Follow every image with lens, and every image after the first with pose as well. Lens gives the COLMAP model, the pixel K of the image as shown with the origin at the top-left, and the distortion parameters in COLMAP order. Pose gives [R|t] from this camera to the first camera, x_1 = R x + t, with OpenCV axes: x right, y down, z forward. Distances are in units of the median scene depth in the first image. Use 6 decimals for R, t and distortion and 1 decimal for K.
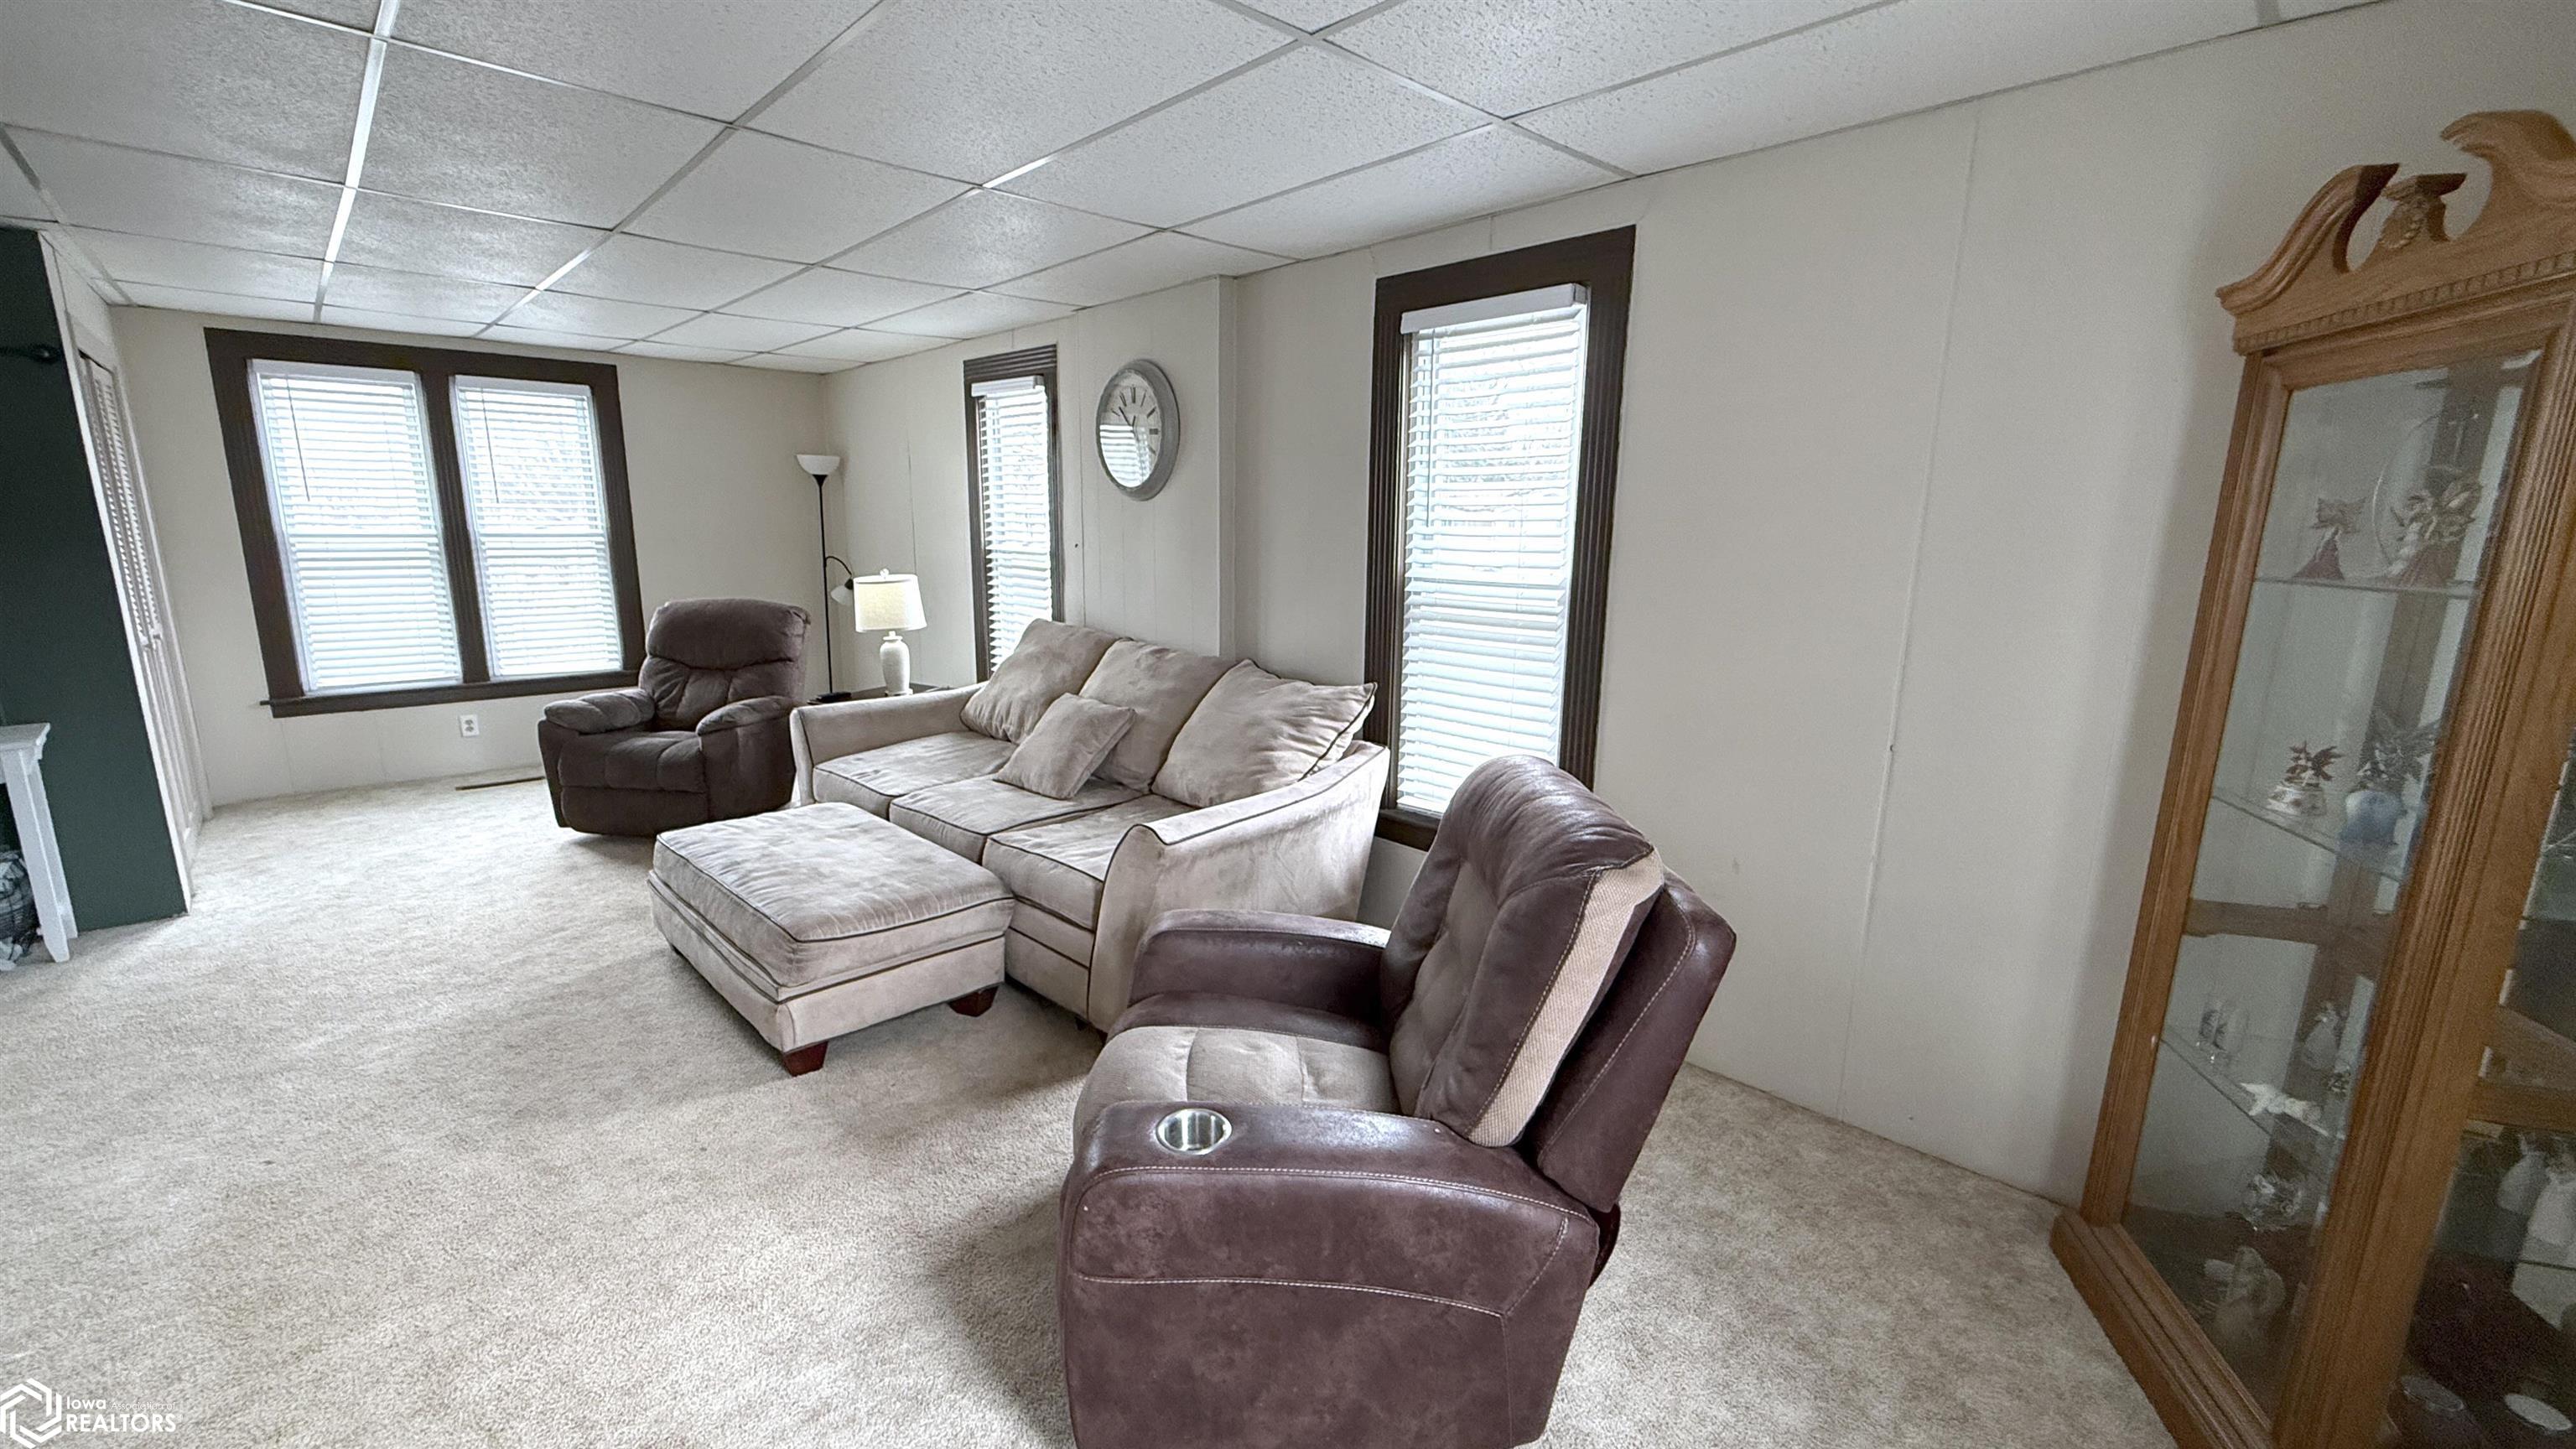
lens RADIAL K [[1021.2, 0, 1280.9], [0, 1021.2, 720.3], [0, 0, 1]] dist [0.001276, 0.000240]
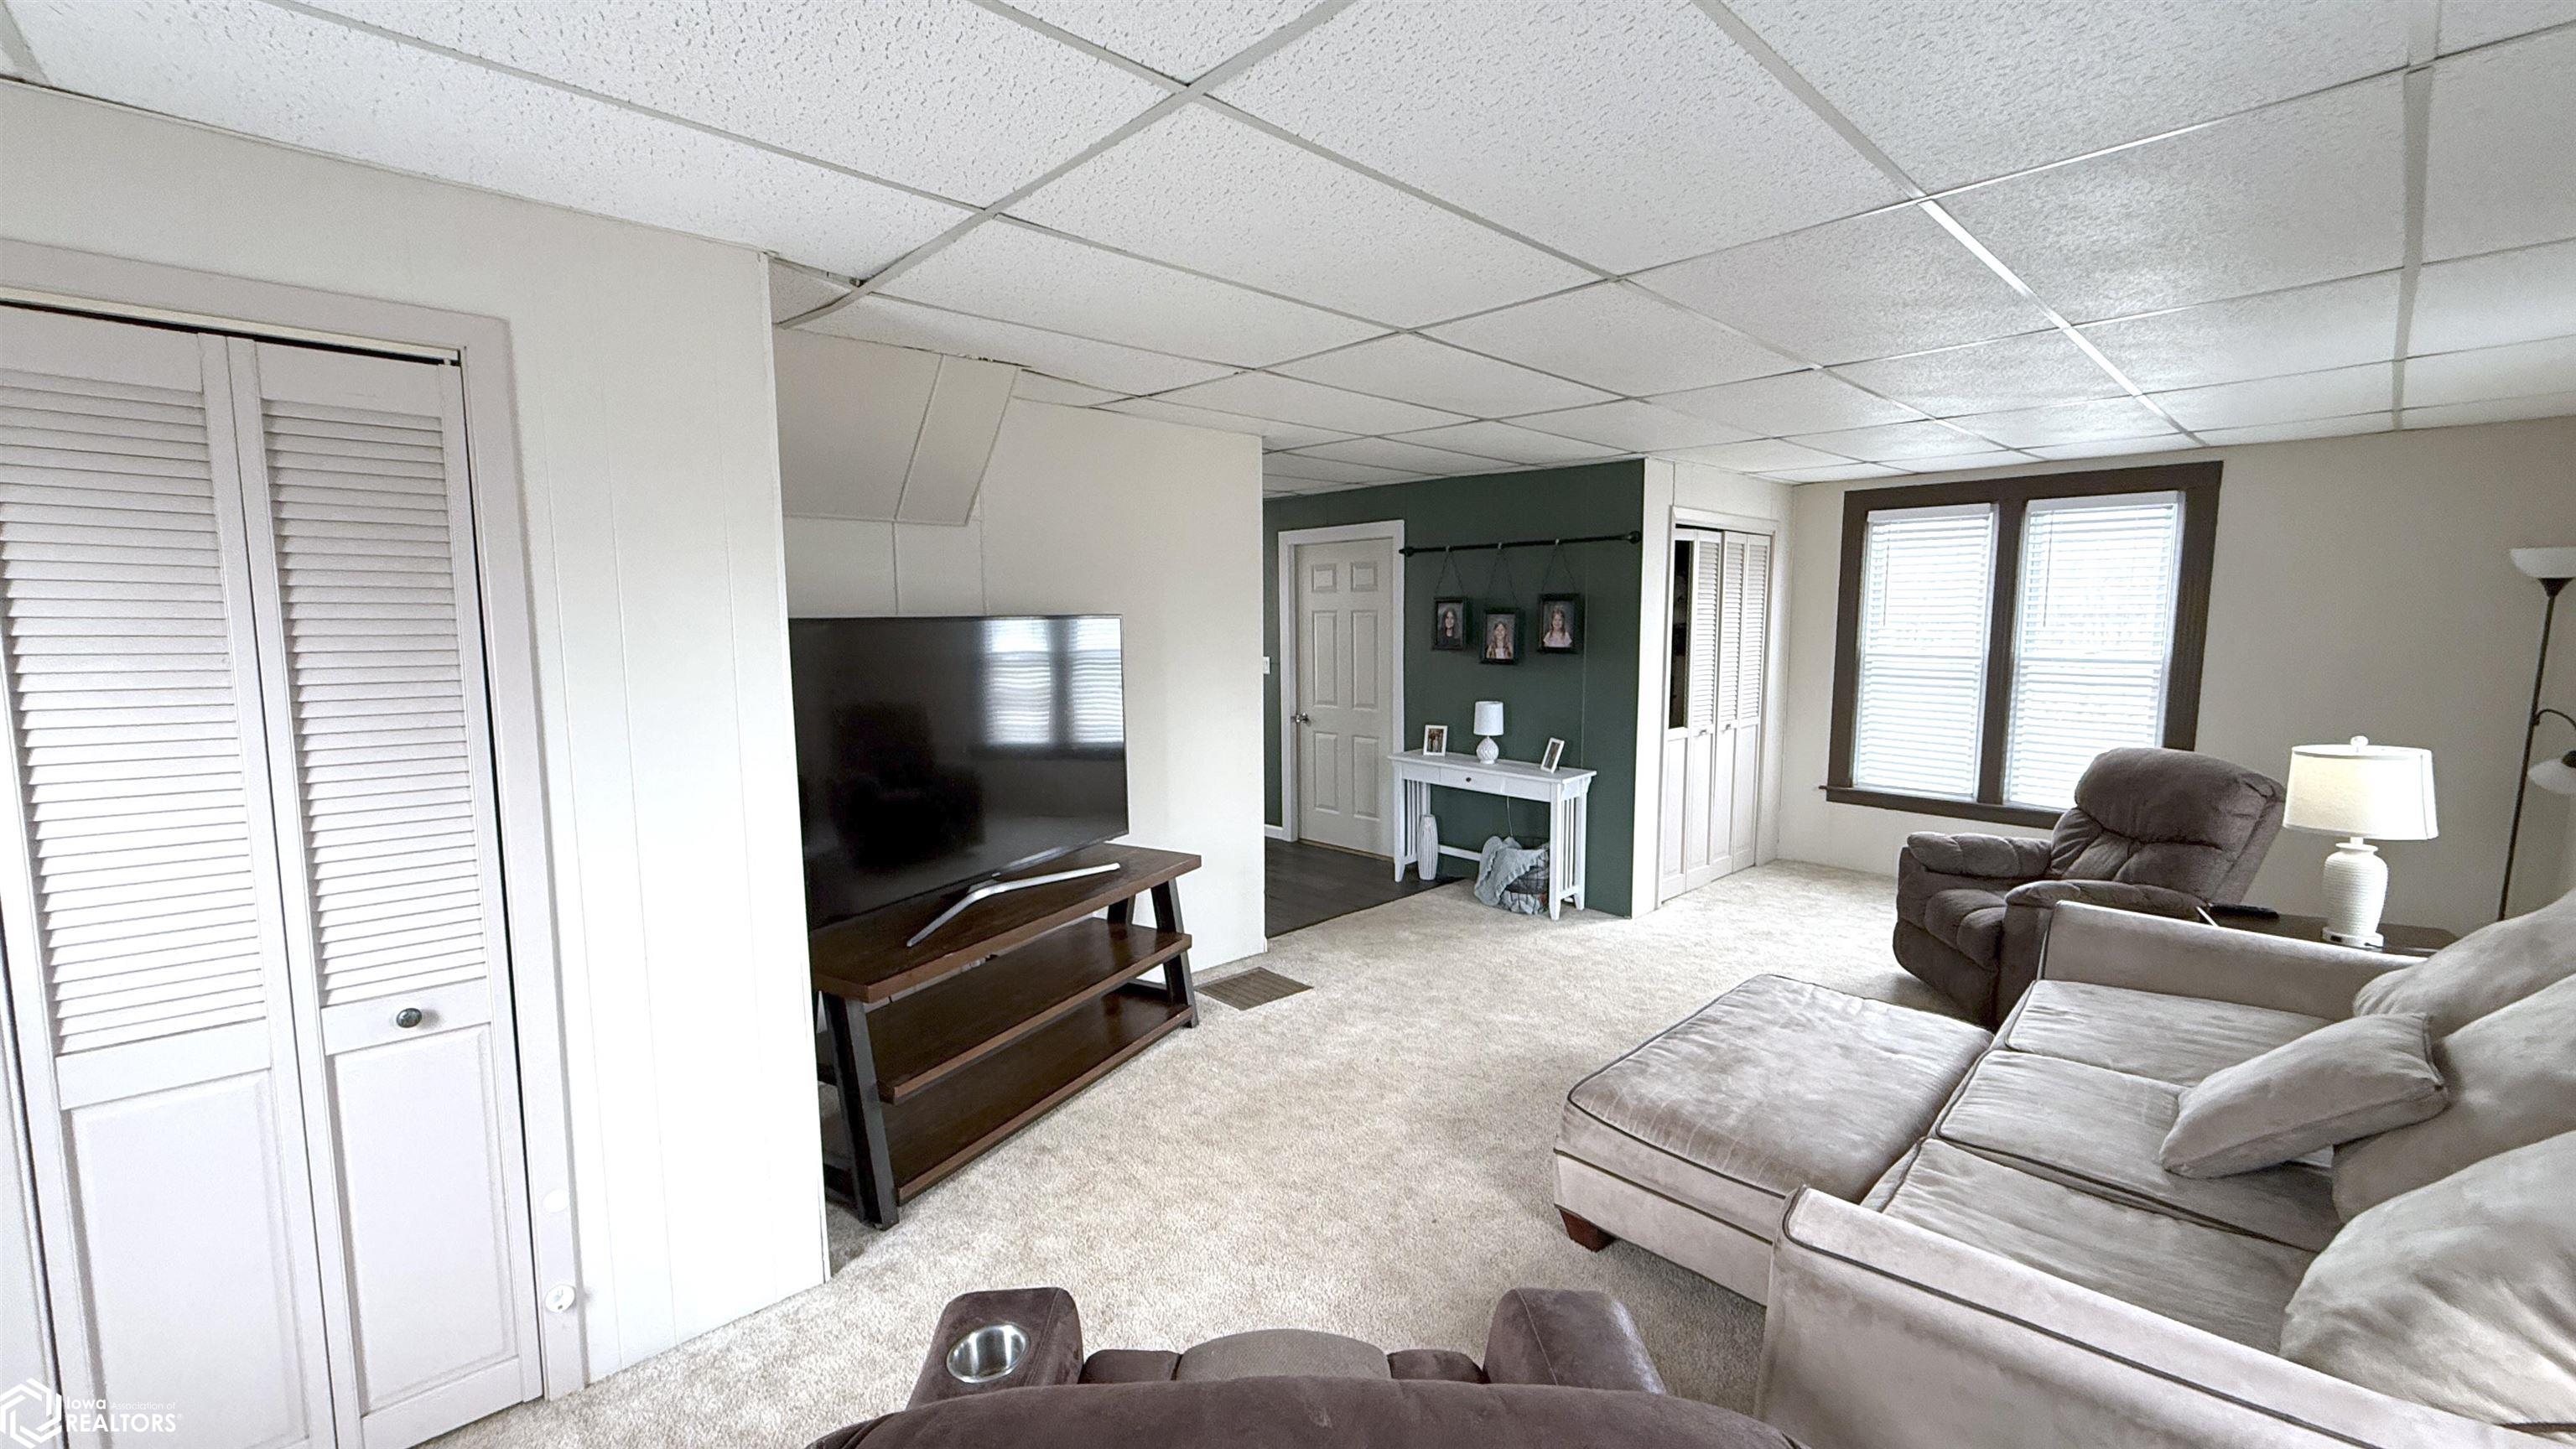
lens RADIAL K [[1021.2, 0, 1280.9], [0, 1021.2, 720.3], [0, 0, 1]] dist [0.001276, 0.000240]
pose [[-0.008723, 0.093977, -0.995536, 0.240767], [-0.197511, 0.975798, 0.093845, -0.088766], [0.980262, 0.197448, 0.010050, 0.360502]]
